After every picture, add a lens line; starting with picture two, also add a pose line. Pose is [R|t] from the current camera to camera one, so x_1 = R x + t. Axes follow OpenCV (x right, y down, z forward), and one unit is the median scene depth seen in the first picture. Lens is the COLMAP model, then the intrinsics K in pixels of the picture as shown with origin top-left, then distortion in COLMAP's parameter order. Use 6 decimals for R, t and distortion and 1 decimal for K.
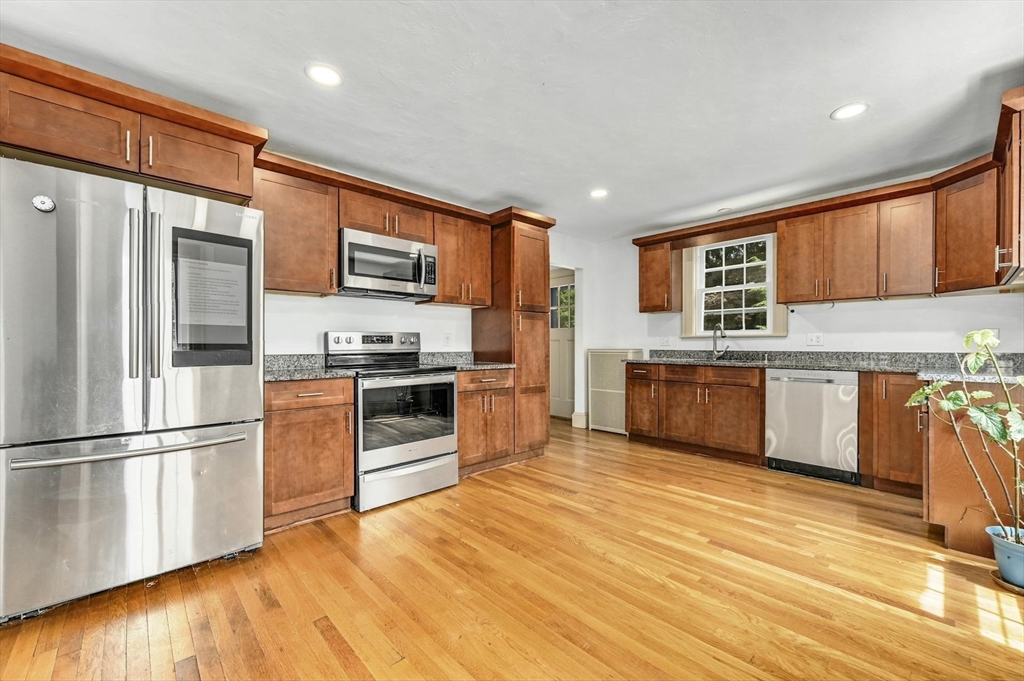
lens RADIAL K [[413.2, 0, 524.6], [0, 413.2, 336.1], [0, 0, 1]] dist [0.001351, 0.000126]
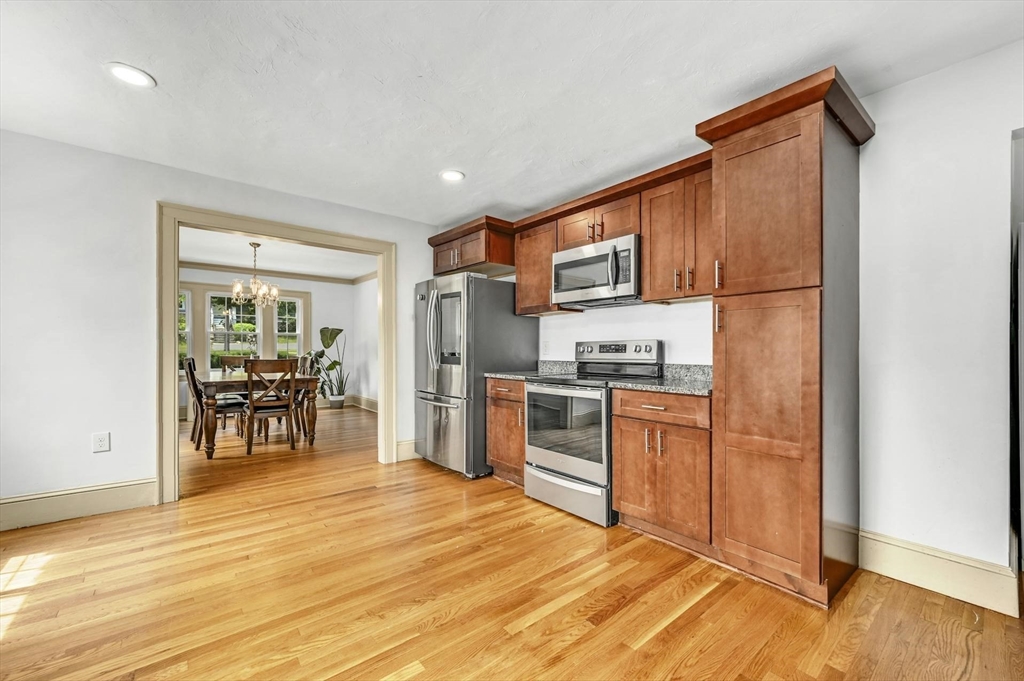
lens RADIAL K [[413.2, 0, 519.6], [0, 413.2, 339.4], [0, 0, 1]] dist [0.001351, 0.000126]
pose [[-0.071726, -0.024593, -0.997121, 0.594878], [0.016769, 0.999525, -0.025859, 0.007637], [0.997283, -0.018575, -0.071280, 0.802757]]
